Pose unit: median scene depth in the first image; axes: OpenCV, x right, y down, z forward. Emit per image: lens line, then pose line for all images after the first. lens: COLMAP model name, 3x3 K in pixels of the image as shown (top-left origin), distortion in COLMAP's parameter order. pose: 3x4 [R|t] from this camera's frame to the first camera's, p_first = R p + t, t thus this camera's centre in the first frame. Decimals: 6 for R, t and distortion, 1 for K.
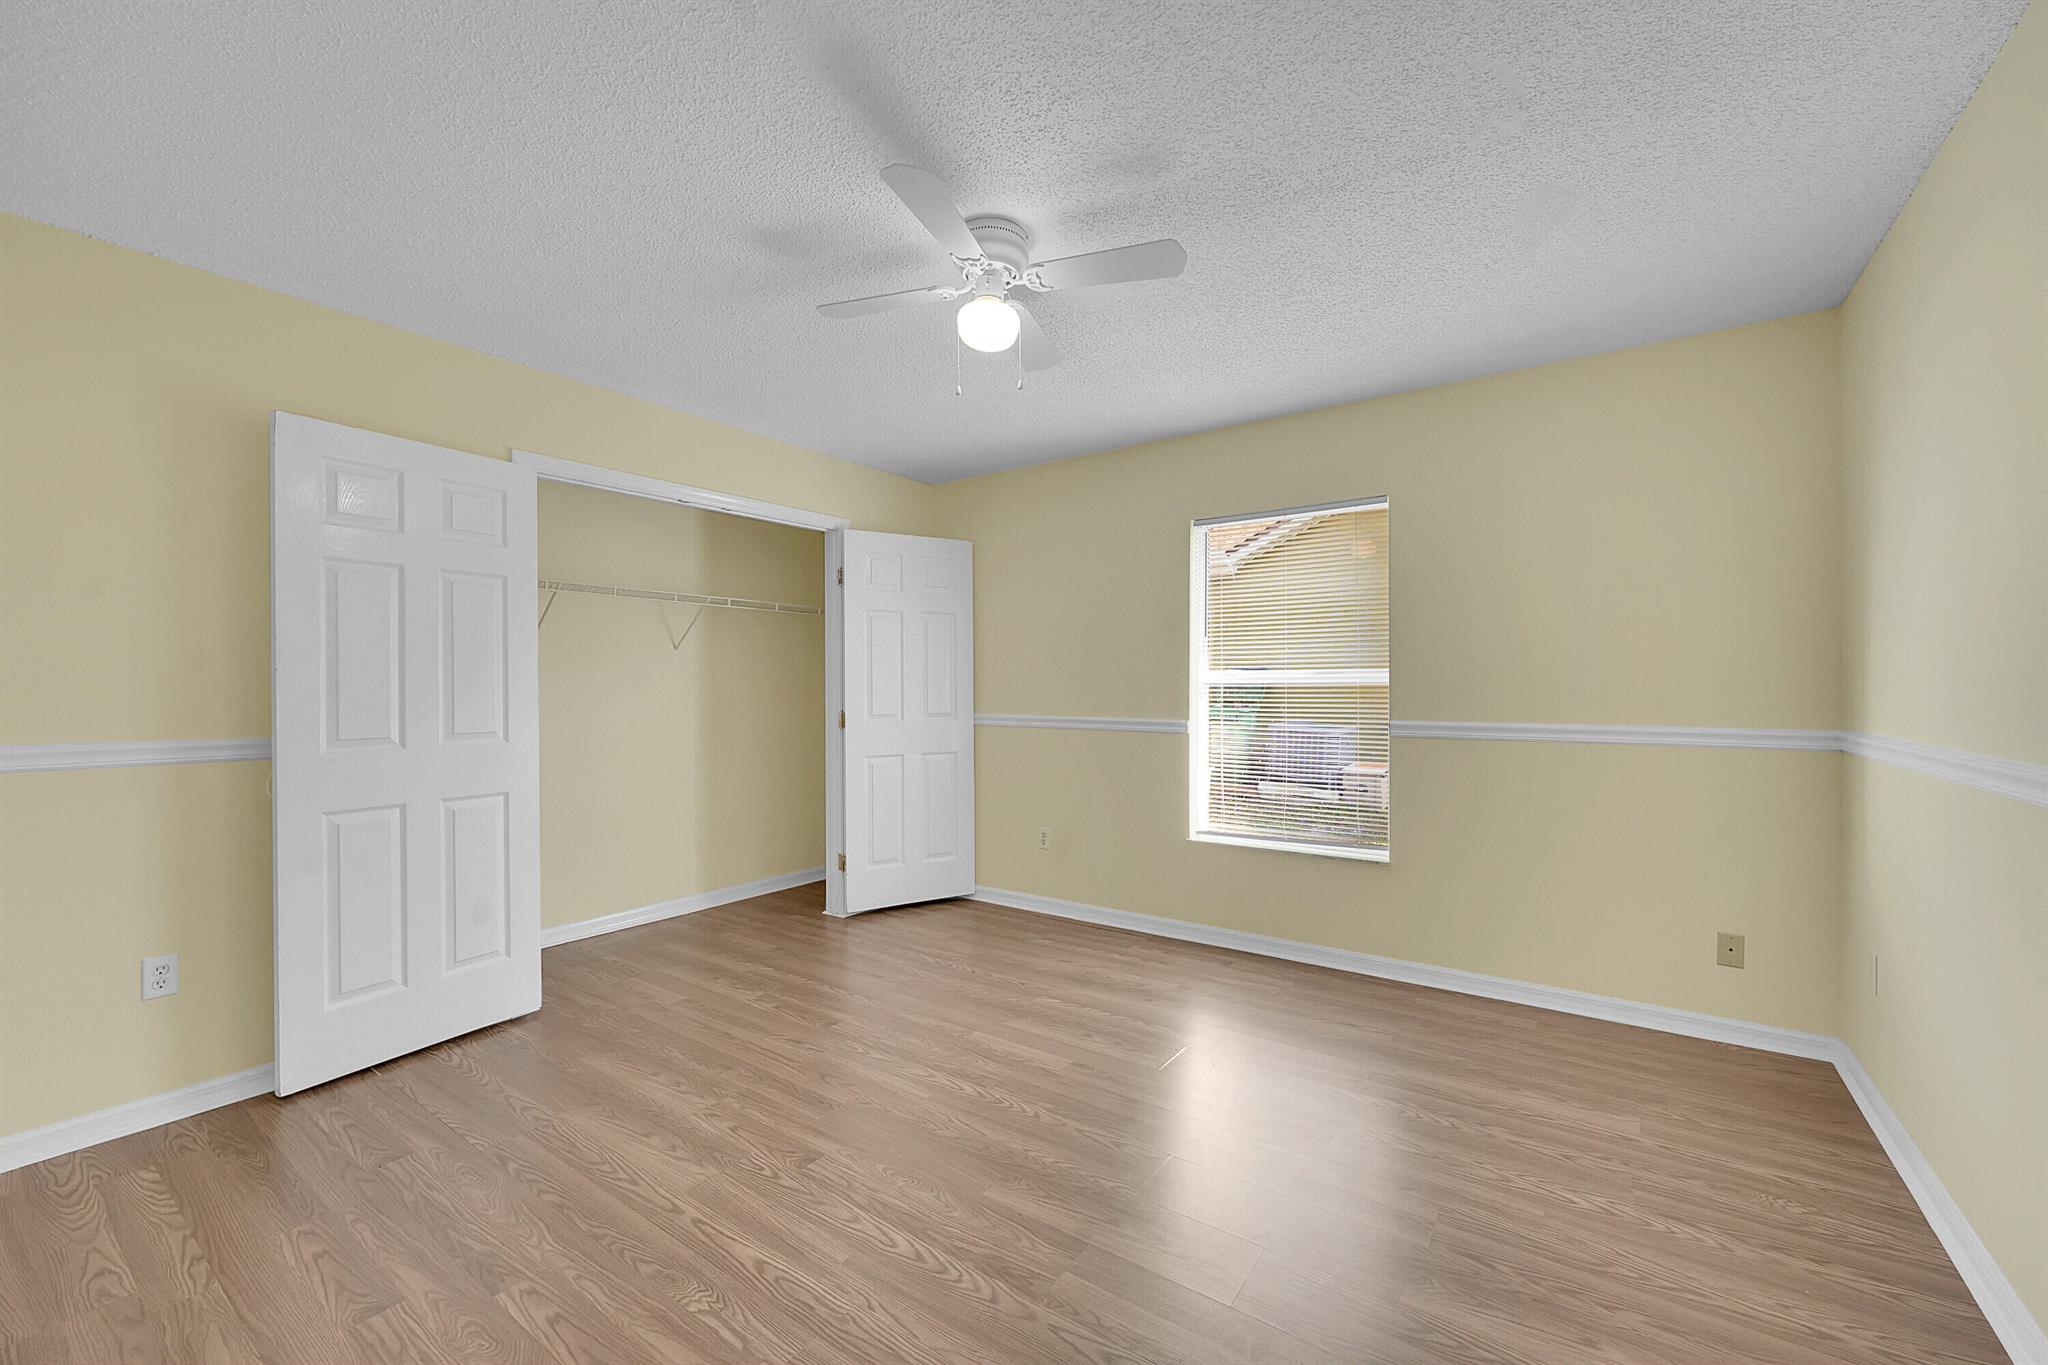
lens RADIAL K [[818.2, 0, 1024.0], [0, 818.2, 682.5], [0, 0, 1]] dist [-0.002983, -0.000497]
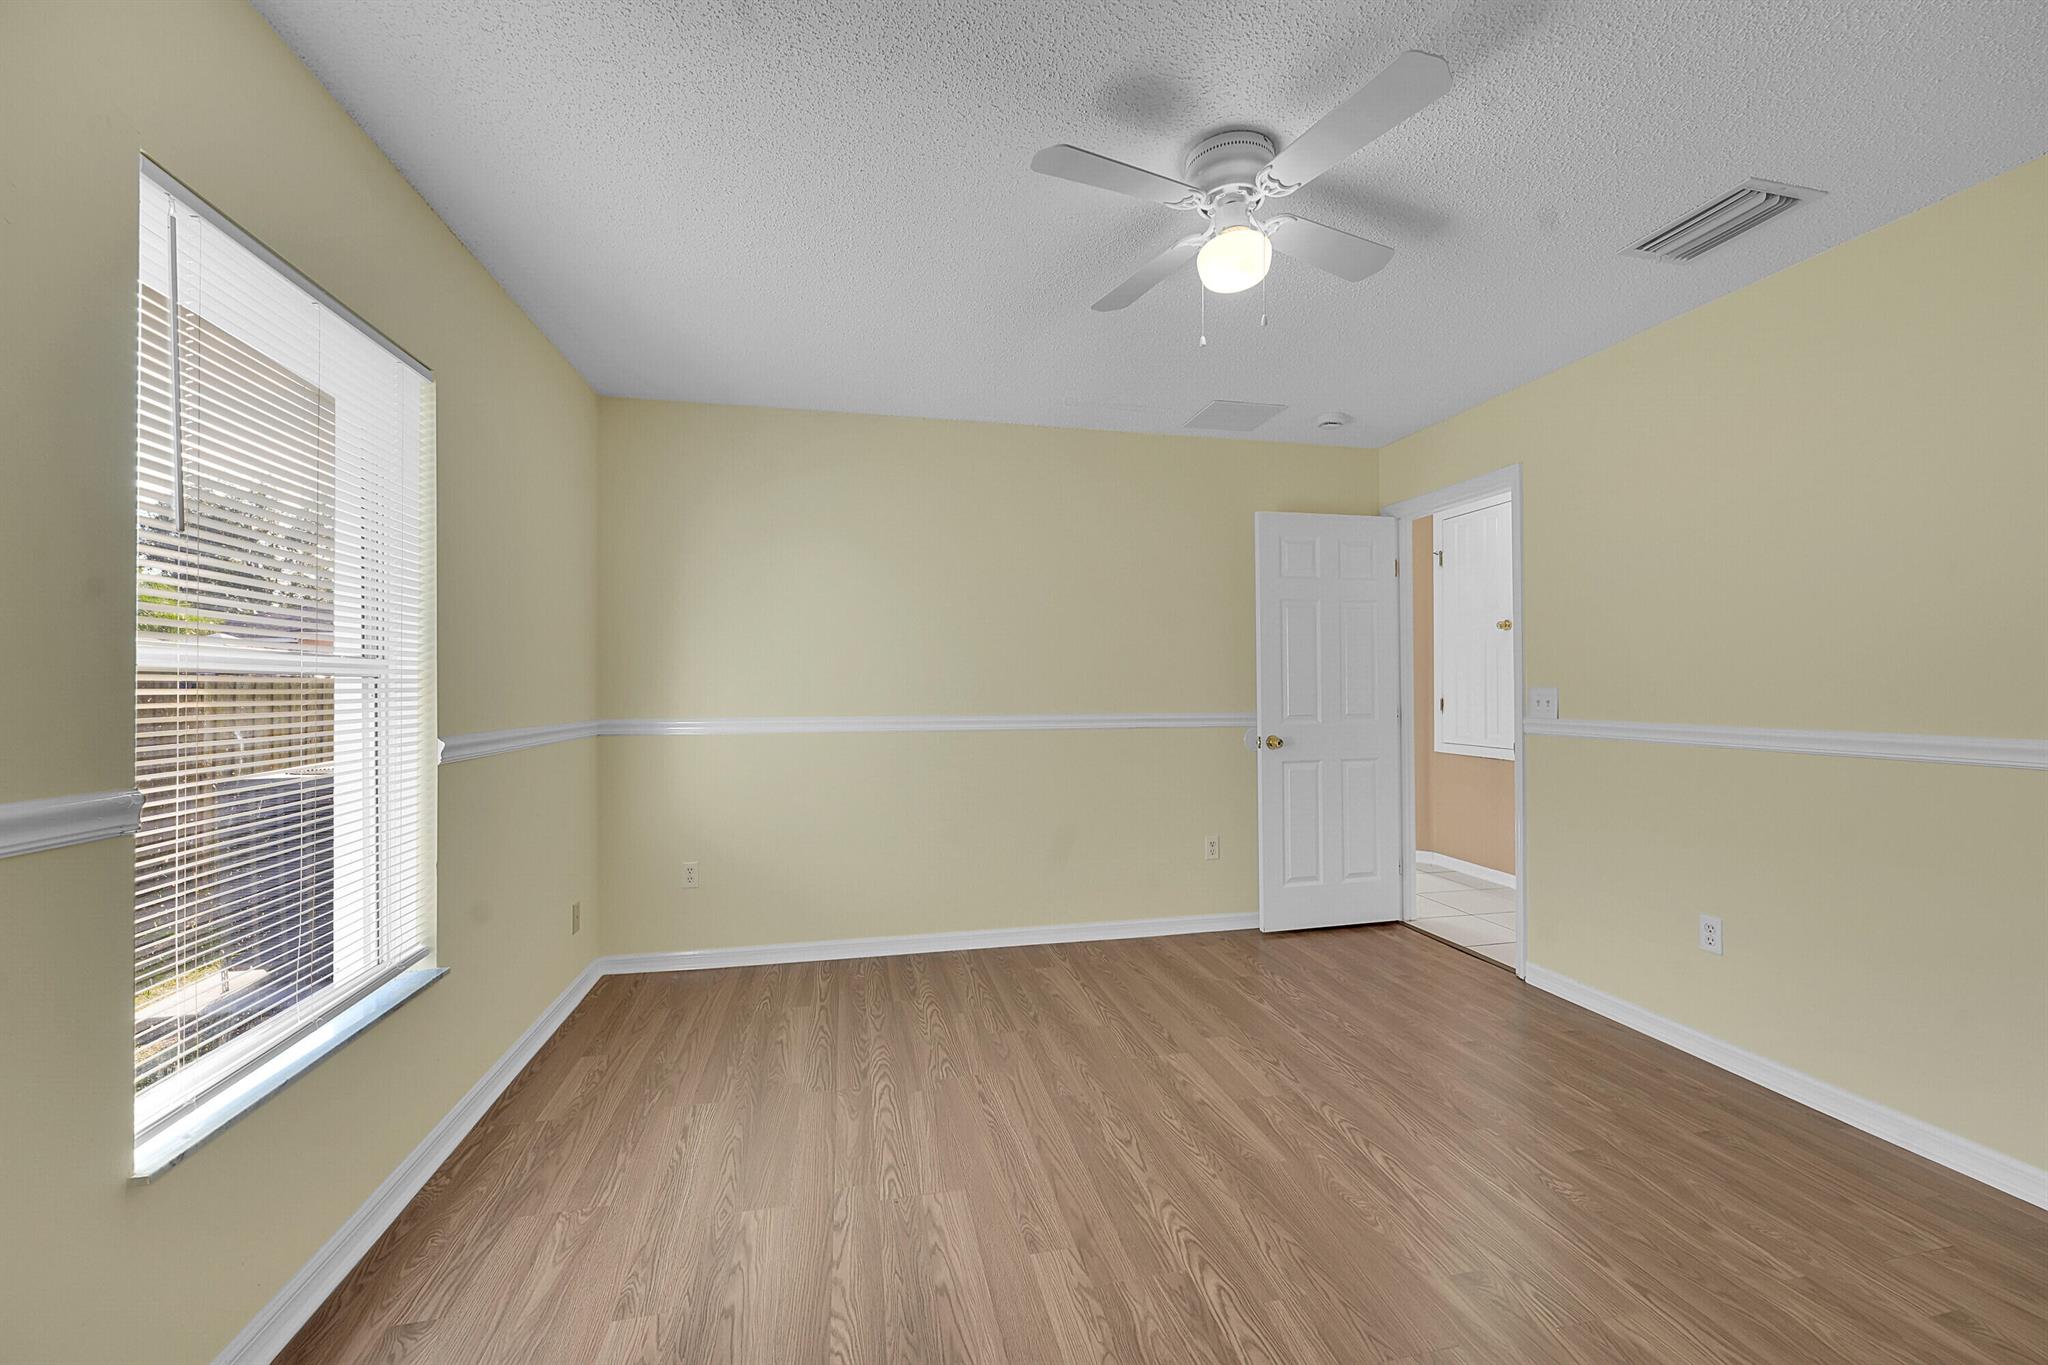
lens RADIAL K [[818.2, 0, 1024.0], [0, 818.2, 682.5], [0, 0, 1]] dist [-0.002983, -0.000497]
pose [[-0.745254, 0.008411, 0.666728, -0.496422], [0.000251, 0.999924, -0.012334, 0.019105], [-0.666781, -0.009024, -0.745199, 1.976049]]
